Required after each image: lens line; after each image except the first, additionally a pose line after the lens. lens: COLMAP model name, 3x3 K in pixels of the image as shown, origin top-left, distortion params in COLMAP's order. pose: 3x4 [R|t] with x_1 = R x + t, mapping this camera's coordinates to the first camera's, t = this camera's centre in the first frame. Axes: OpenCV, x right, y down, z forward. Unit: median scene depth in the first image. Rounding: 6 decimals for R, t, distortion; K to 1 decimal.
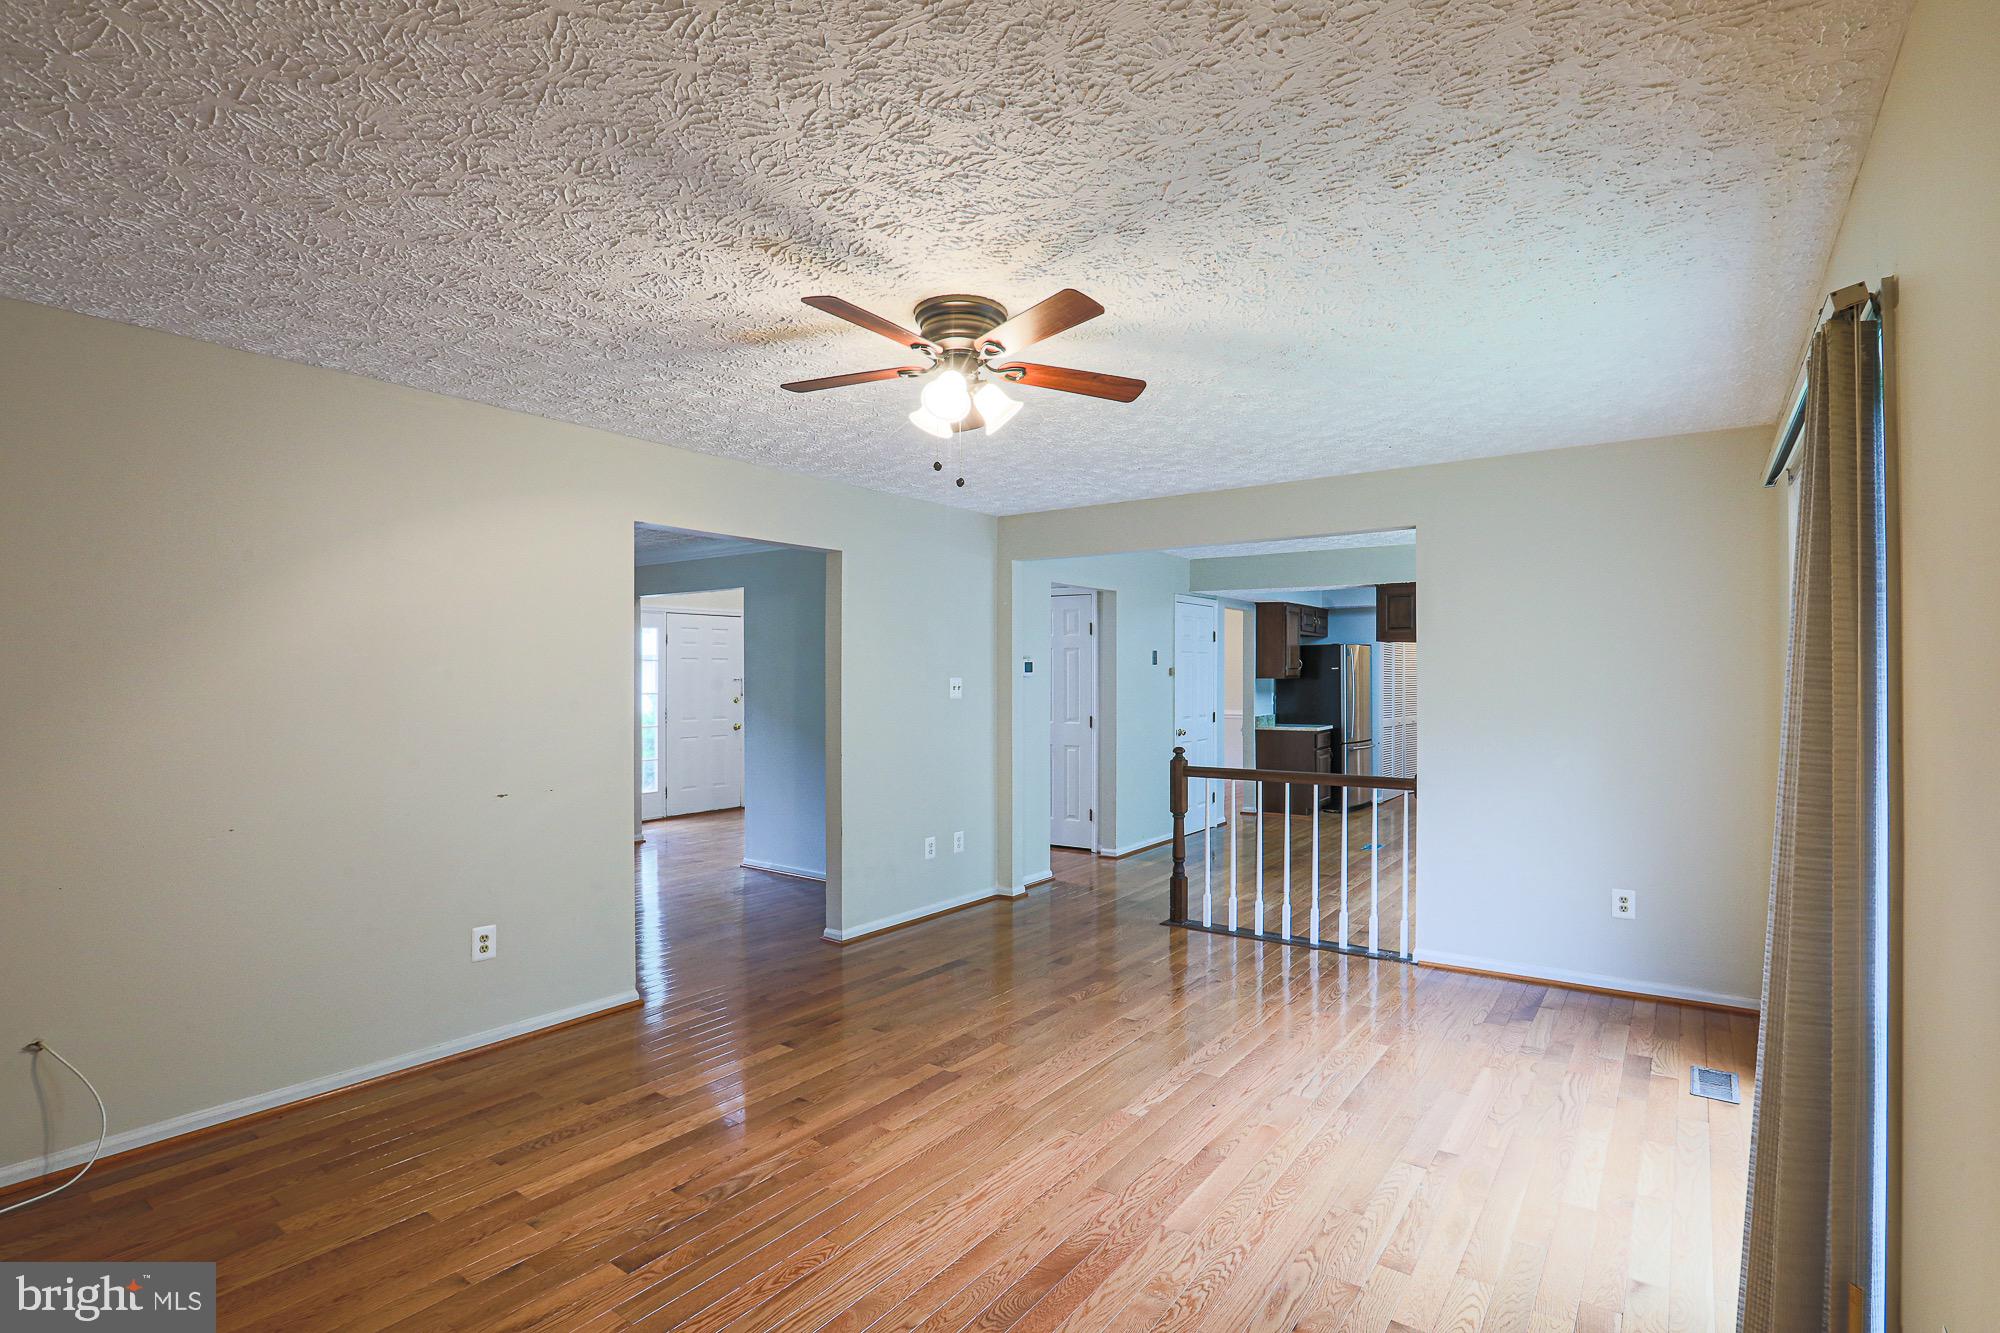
lens RADIAL K [[944.8, 0, 1024.8], [0, 944.8, 677.5], [0, 0, 1]] dist [-0.058356, 0.019207]
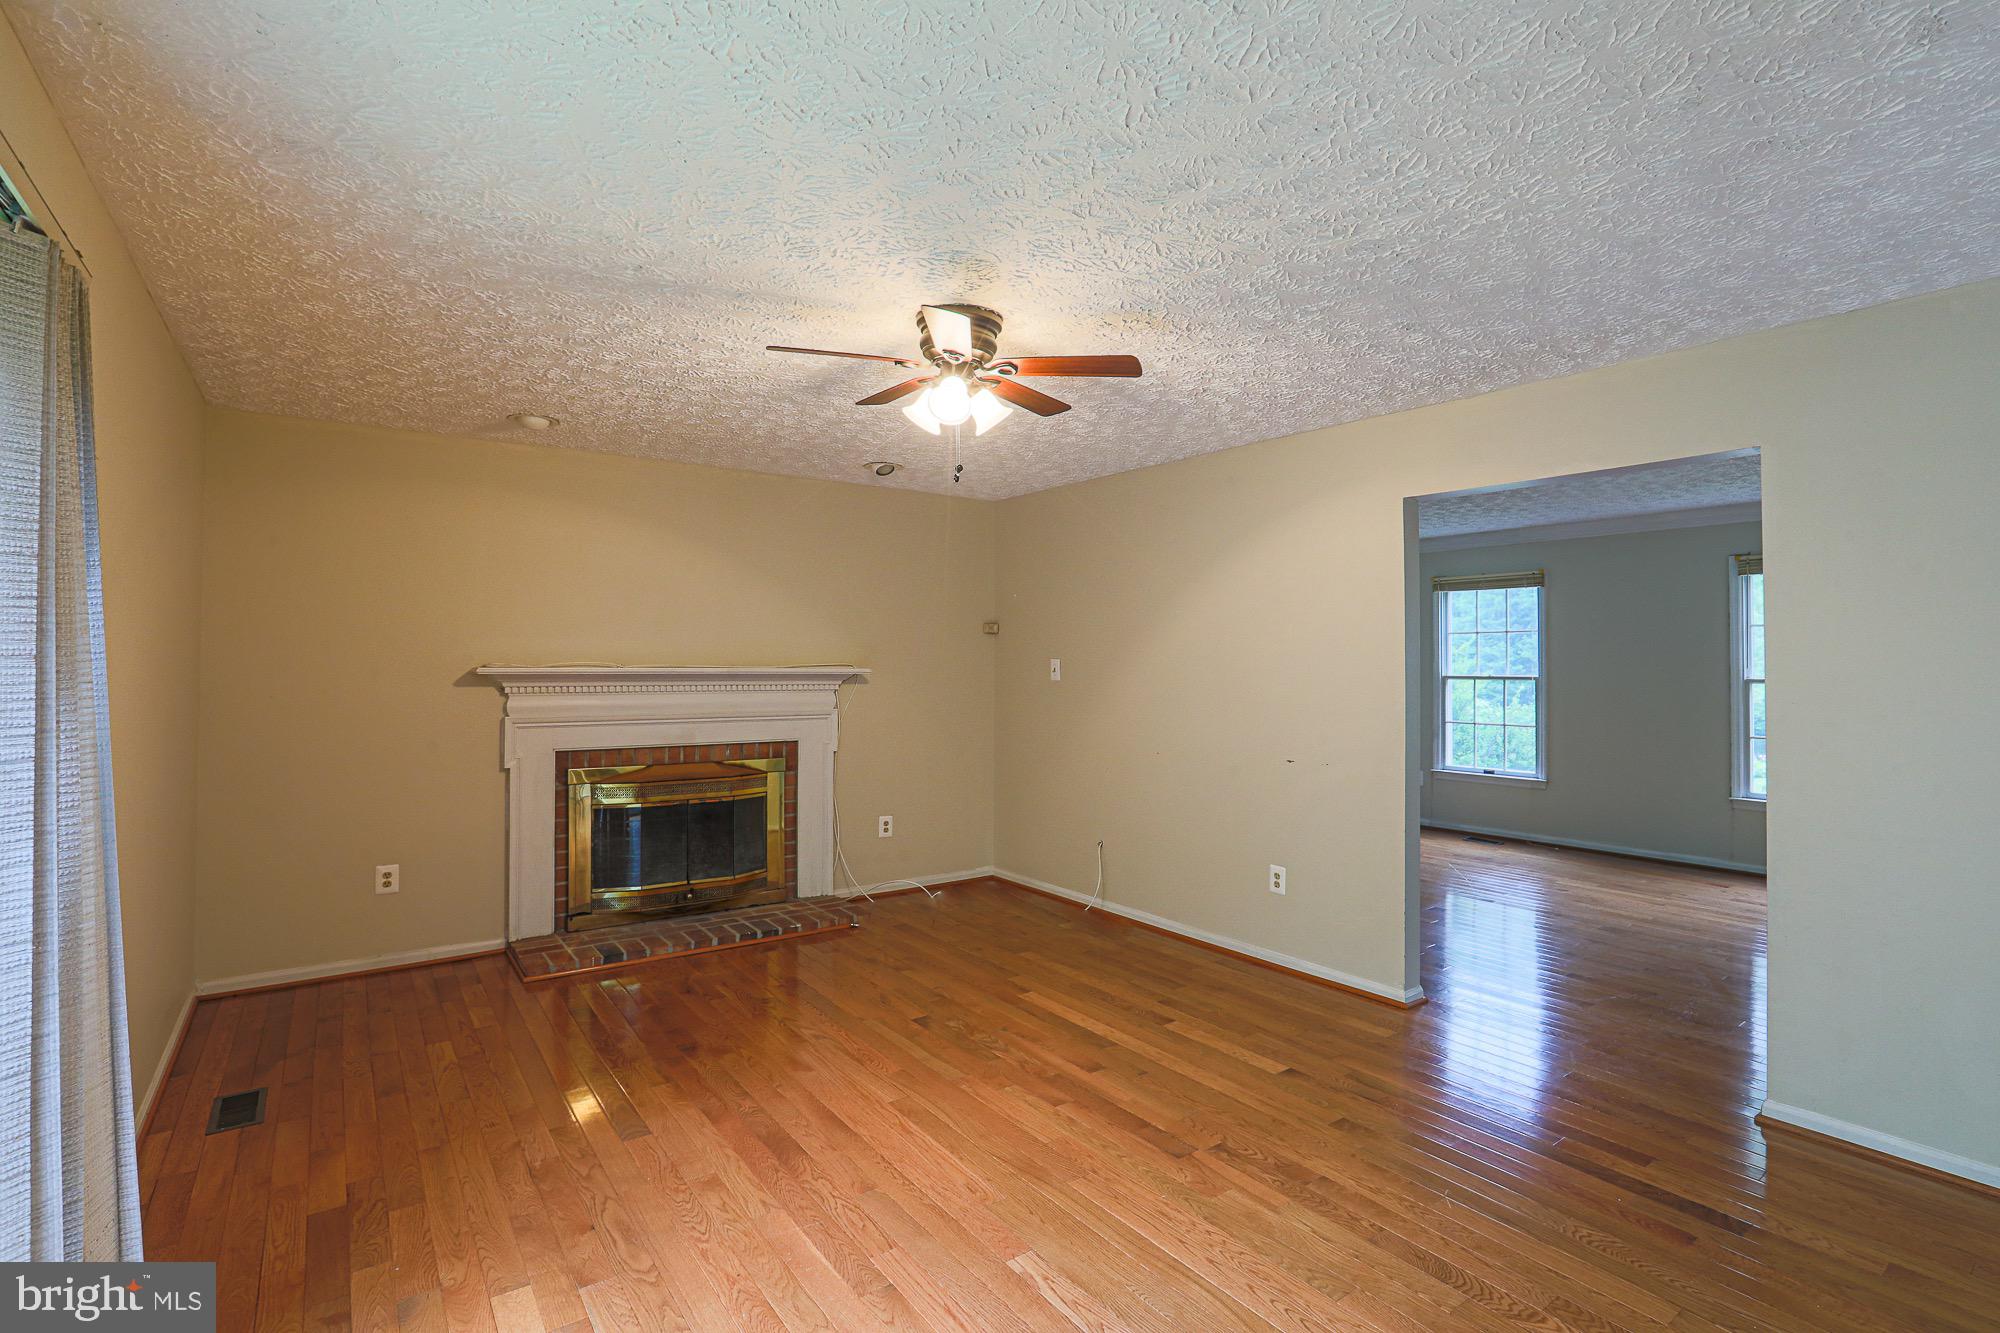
lens RADIAL K [[933.0, 0, 1002.5], [0, 933.0, 645.4], [0, 0, 1]] dist [-0.055735, 0.018571]
pose [[-0.311648, -0.017137, -0.950043, 0.770054], [-0.002559, 0.999849, -0.017196, 0.001480], [0.950194, -0.002928, -0.311644, 1.160318]]
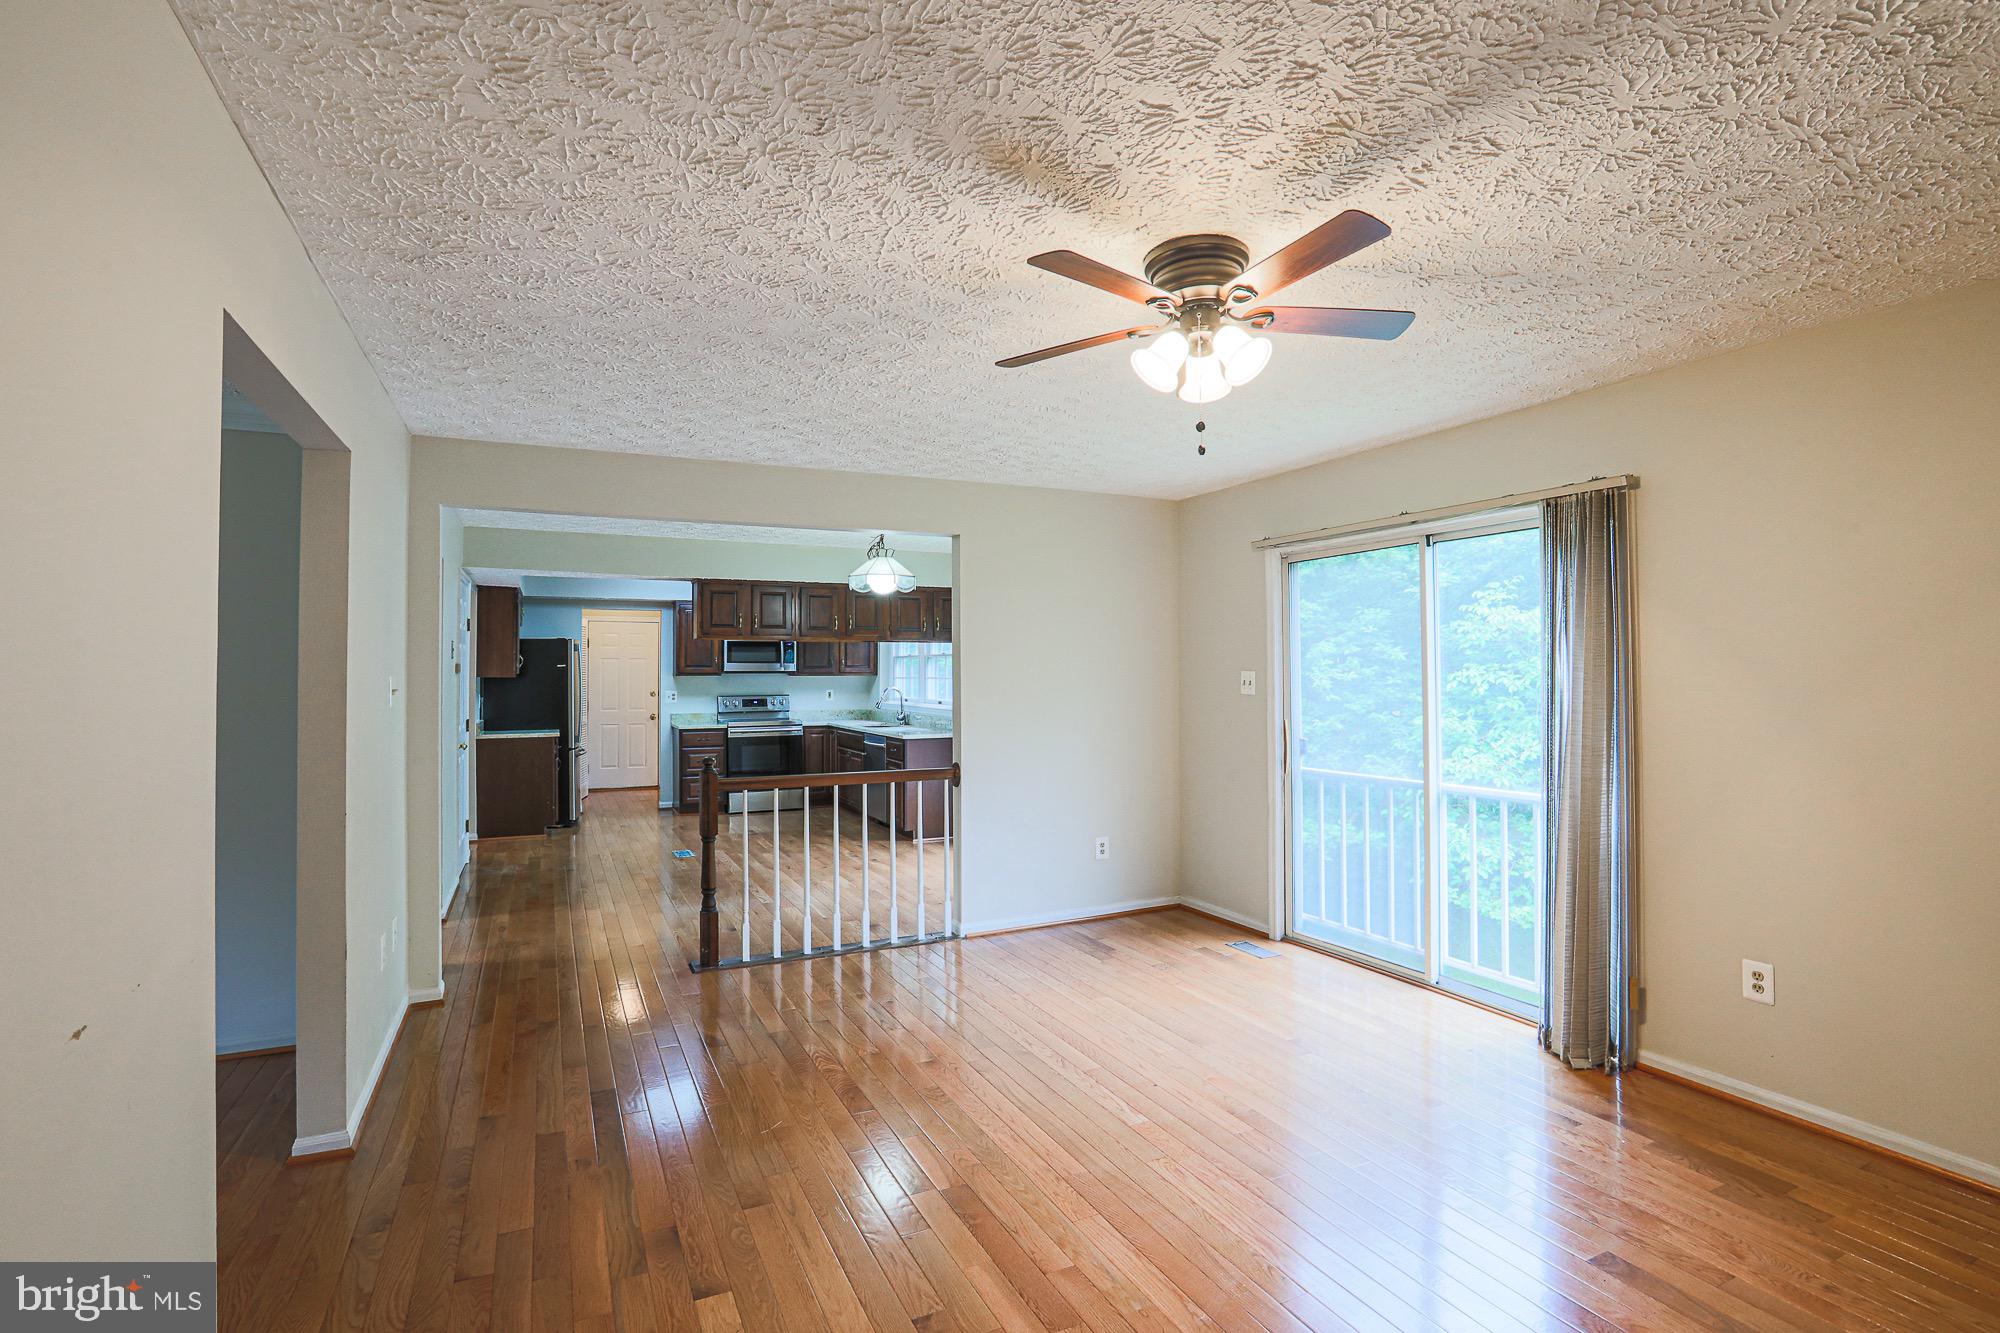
lens RADIAL K [[953.8, 0, 1000.0], [0, 953.8, 666.5], [0, 0, 1]] dist [-0.055134, 0.020965]
pose [[0.472516, 0.008557, 0.881280, -0.785851], [0.002162, 0.999939, -0.010869, 0.003852], [-0.881319, 0.007041, 0.472469, 0.634886]]
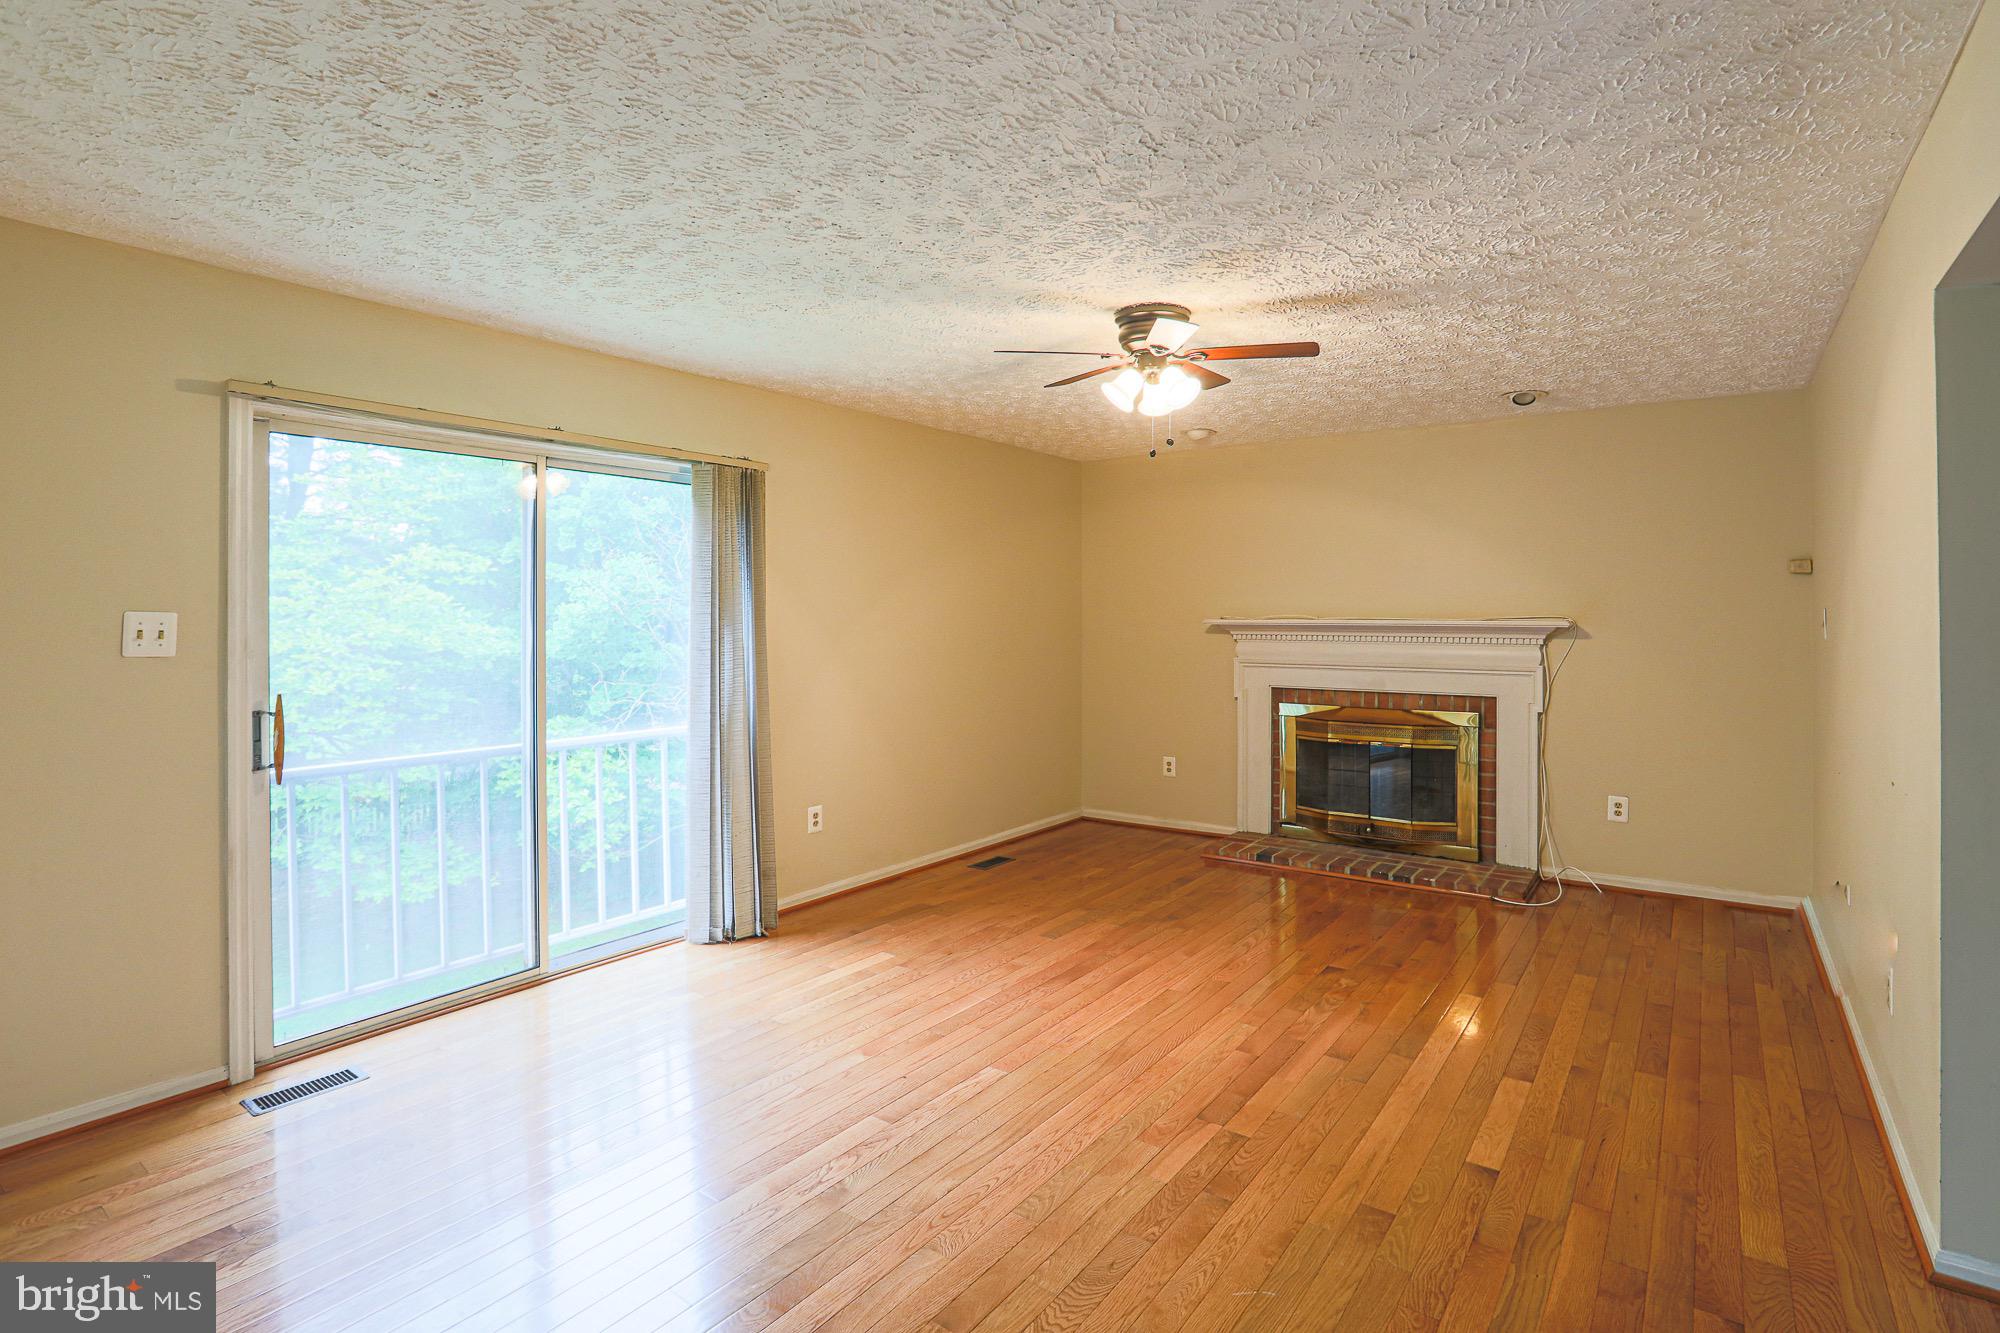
lens RADIAL K [[953.5, 0, 1052.2], [0, 953.5, 618.2], [0, 0, 1]] dist [-0.069294, 0.032954]
pose [[-0.999847, 0.006097, -0.016377, 0.067666], [0.006069, 0.999980, 0.001742, 0.003837], [0.016387, 0.001642, -0.999864, 1.877857]]
